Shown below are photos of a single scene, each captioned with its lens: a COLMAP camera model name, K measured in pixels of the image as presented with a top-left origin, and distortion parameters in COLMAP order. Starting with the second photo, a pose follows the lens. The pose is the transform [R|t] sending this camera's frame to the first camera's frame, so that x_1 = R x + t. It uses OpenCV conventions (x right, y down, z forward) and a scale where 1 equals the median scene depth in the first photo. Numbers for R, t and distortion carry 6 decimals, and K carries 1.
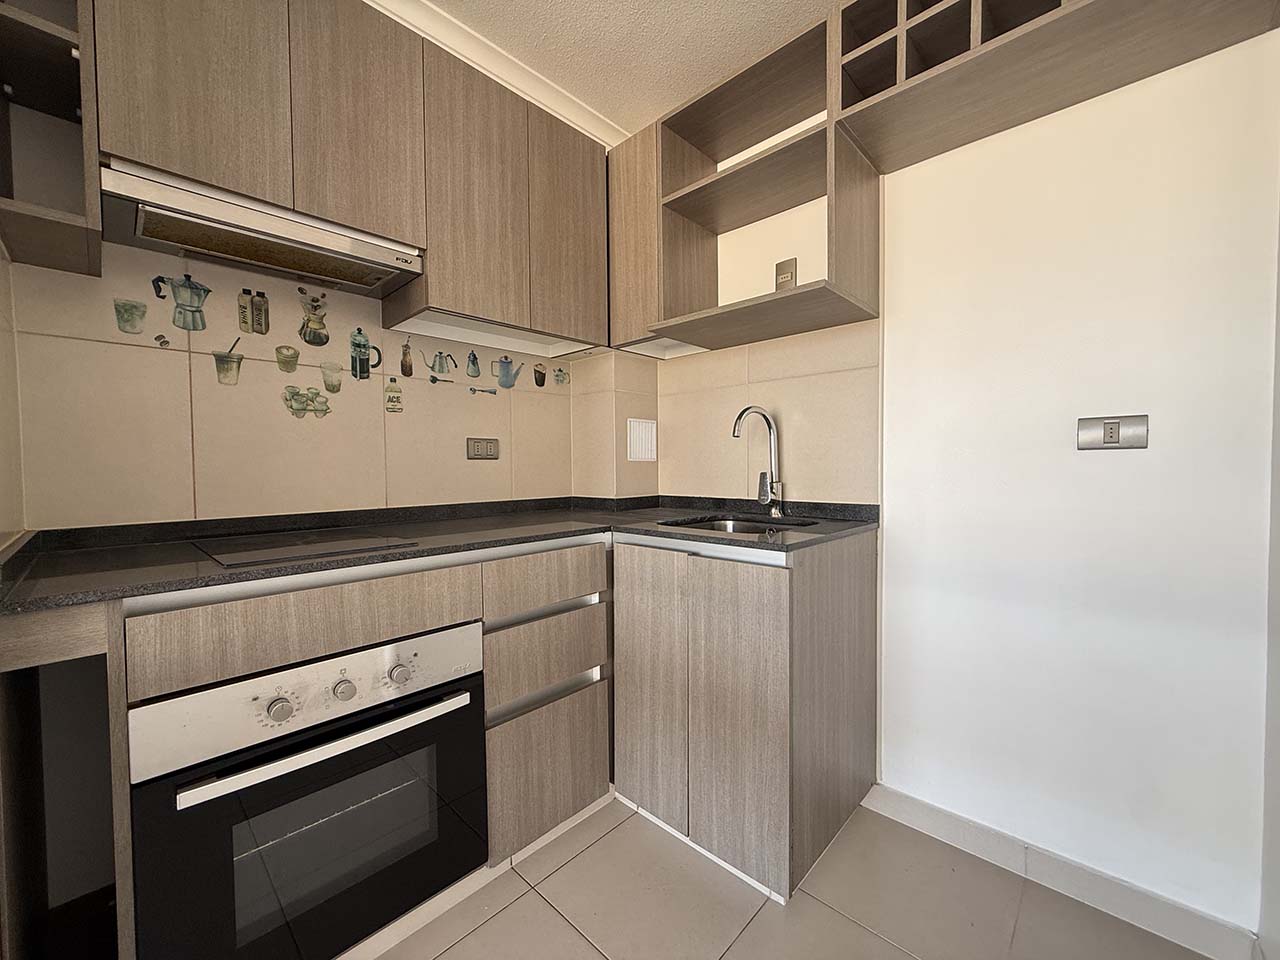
lens RADIAL K [[510.5, 0, 638.6], [0, 510.5, 481.3], [0, 0, 1]] dist [-0.000868, 0.000092]
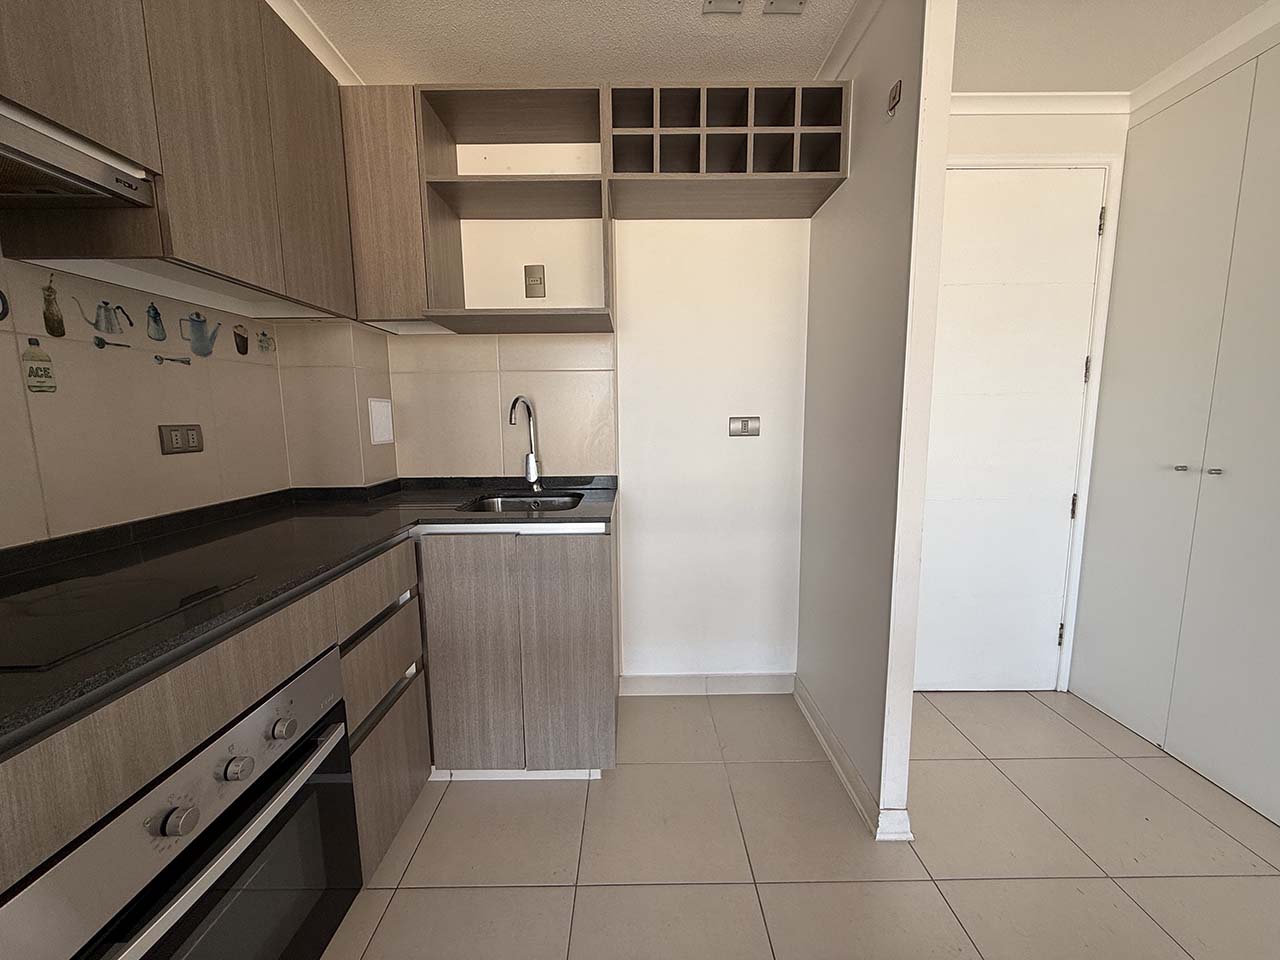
lens RADIAL K [[510.5, 0, 638.6], [0, 510.5, 481.3], [0, 0, 1]] dist [-0.000868, 0.000092]
pose [[0.723063, -0.088409, 0.685101, -0.429735], [0.025152, 0.994488, 0.101787, -0.077664], [-0.690324, -0.056367, 0.721302, -0.002470]]
